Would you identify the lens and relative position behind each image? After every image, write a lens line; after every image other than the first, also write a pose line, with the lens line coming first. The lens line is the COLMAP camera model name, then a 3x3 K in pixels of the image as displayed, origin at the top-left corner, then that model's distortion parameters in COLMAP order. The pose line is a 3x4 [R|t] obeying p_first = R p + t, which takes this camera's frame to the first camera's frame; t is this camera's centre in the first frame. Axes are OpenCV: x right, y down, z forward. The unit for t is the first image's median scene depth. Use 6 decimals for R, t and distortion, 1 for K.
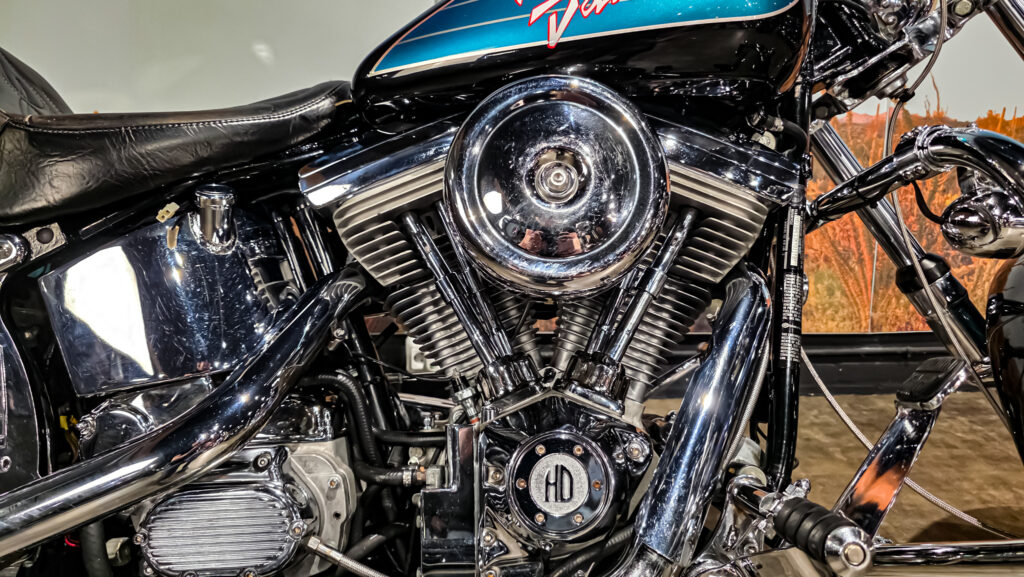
lens RADIAL K [[689.8, 0, 513.7], [0, 689.8, 286.1], [0, 0, 1]] dist [0.031195, -0.033175]
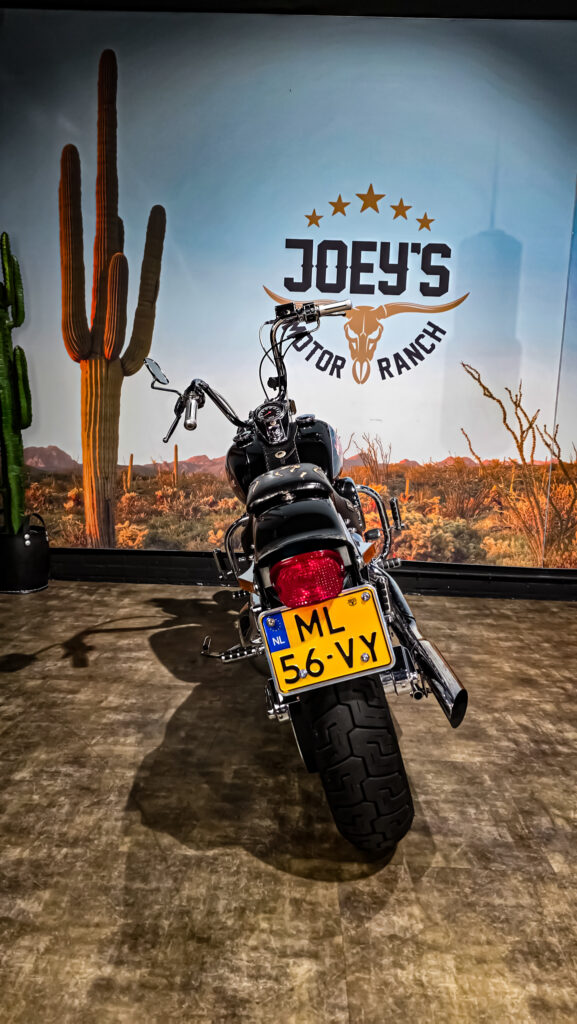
lens RADIAL K [[668.0, 0, 277.7], [0, 668.0, 509.9], [0, 0, 1]] dist [0.077080, -0.074396]
pose [[0.997380, 0.050661, -0.051631, -0.163335], [-0.053420, 0.997136, -0.053542, 0.048352], [0.048771, 0.056159, 0.997230, -1.037944]]
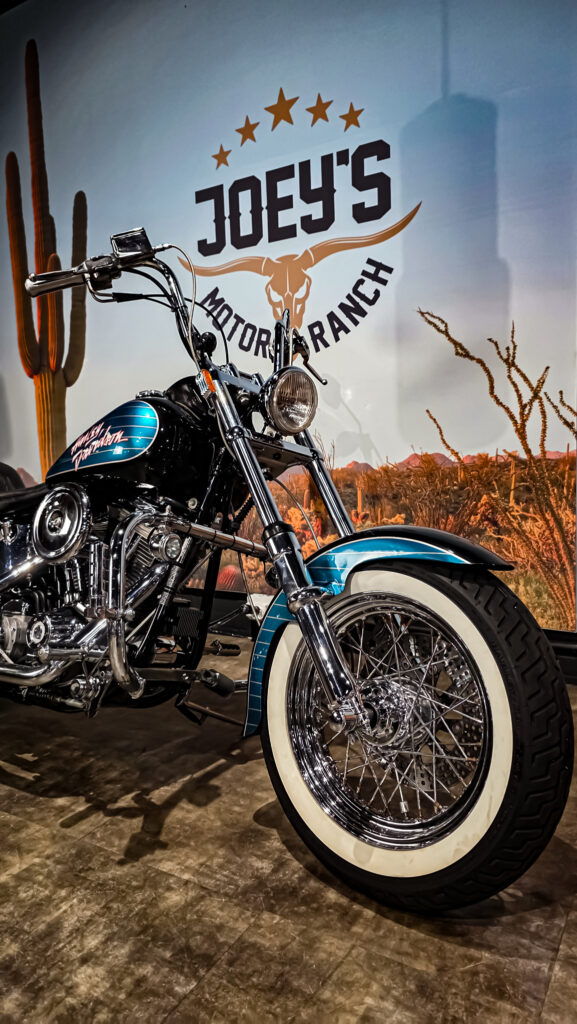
lens RADIAL K [[668.0, 0, 277.7], [0, 668.0, 509.9], [0, 0, 1]] dist [0.077080, -0.074396]
pose [[0.840501, 0.029794, -0.540990, 0.740991], [-0.072379, 0.995712, -0.057613, -0.038541], [0.536954, 0.087579, 0.839053, -0.268106]]
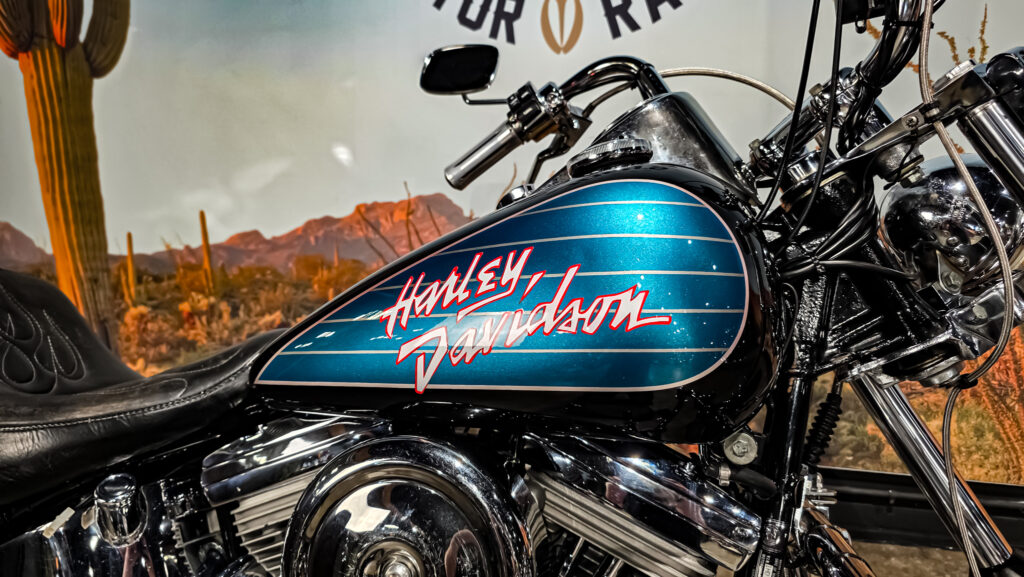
lens RADIAL K [[689.8, 0, 513.7], [0, 689.8, 286.1], [0, 0, 1]] dist [0.031195, -0.033175]
pose [[0.965987, 0.040659, -0.255373, 0.136787], [-0.031382, 0.998695, 0.040299, -0.187198], [0.256678, -0.030915, 0.966002, 0.081716]]
